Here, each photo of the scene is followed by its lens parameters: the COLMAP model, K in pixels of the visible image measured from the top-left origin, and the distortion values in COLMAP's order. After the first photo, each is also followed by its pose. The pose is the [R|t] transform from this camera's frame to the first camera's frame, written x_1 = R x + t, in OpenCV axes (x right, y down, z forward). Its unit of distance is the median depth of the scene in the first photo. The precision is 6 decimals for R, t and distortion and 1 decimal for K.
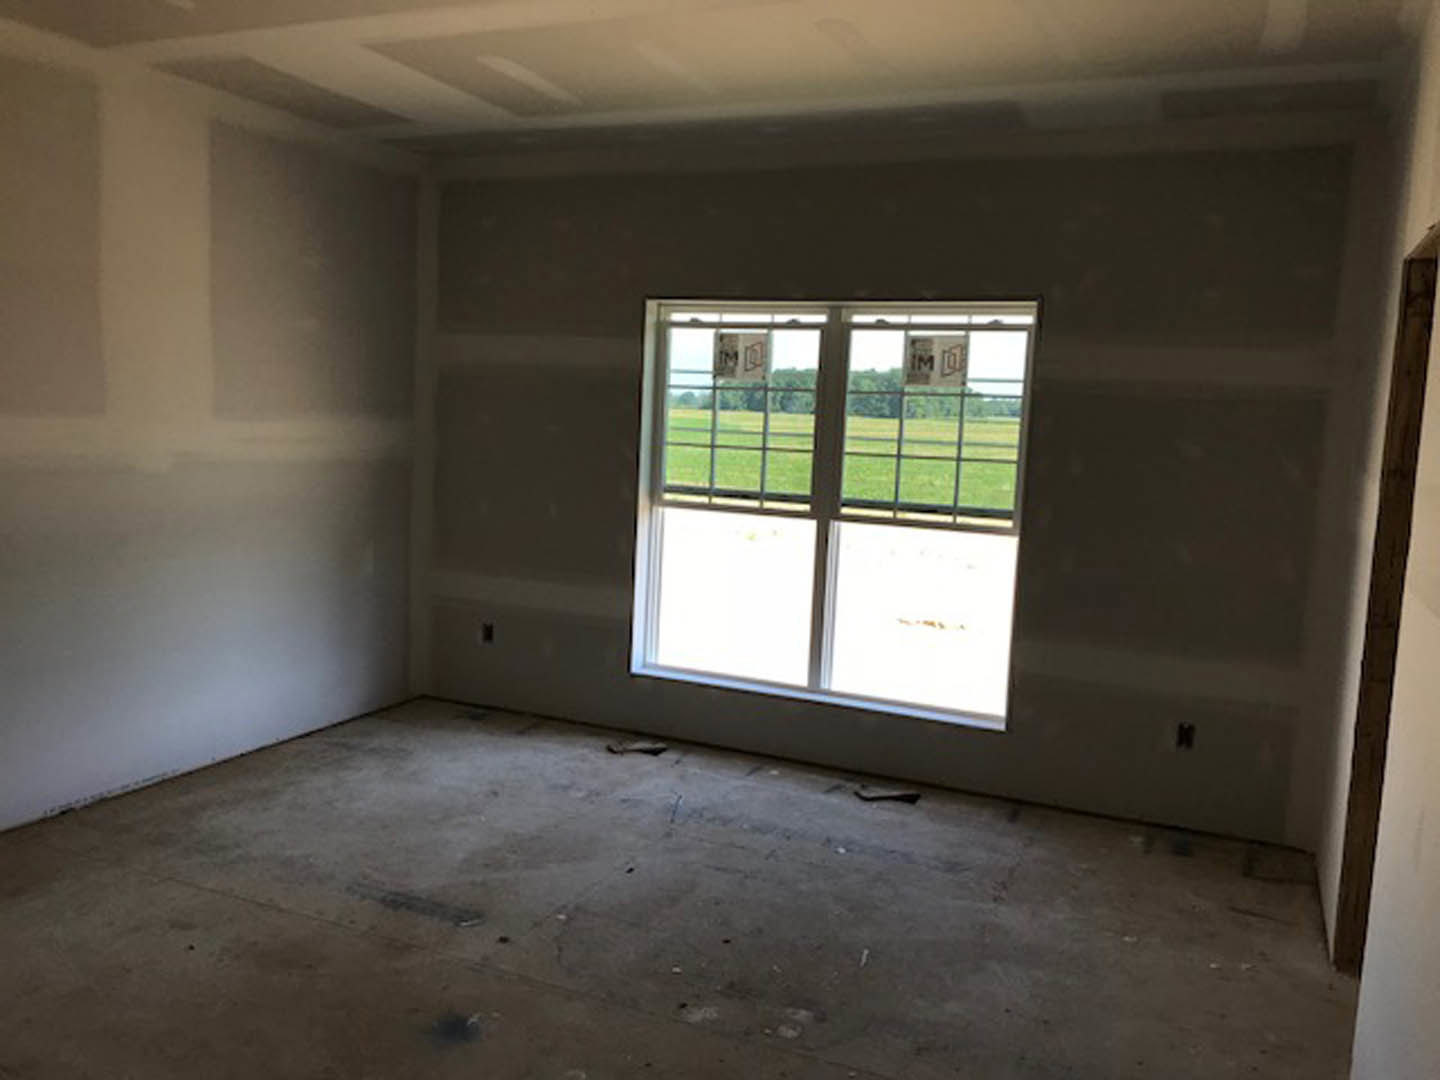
lens RADIAL K [[1137.8, 0, 723.4], [0, 1137.8, 514.7], [0, 0, 1]] dist [0.105082, -0.001007]
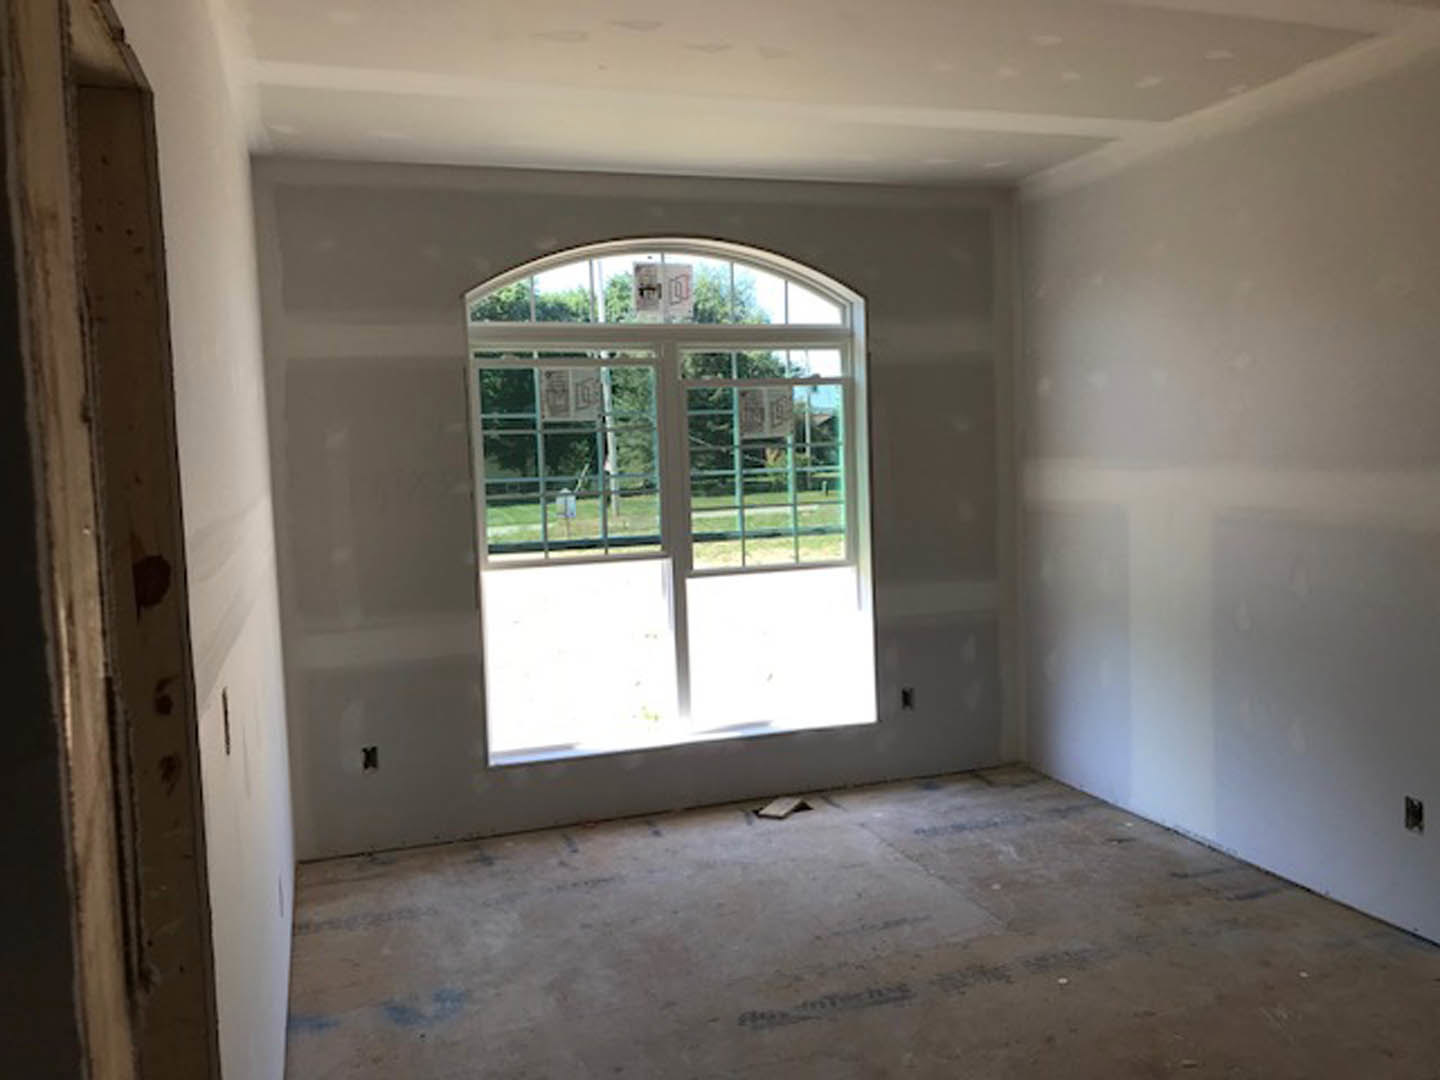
lens RADIAL K [[1173.3, 0, 720.0], [0, 1173.3, 540.0], [0, 0, 1]] dist [0.000587, -0.001429]
pose [[0.720153, -0.116604, 0.683946, -0.571440], [0.121857, 0.991710, 0.040765, -0.047839], [-0.683030, 0.053987, 0.728392, 0.243690]]
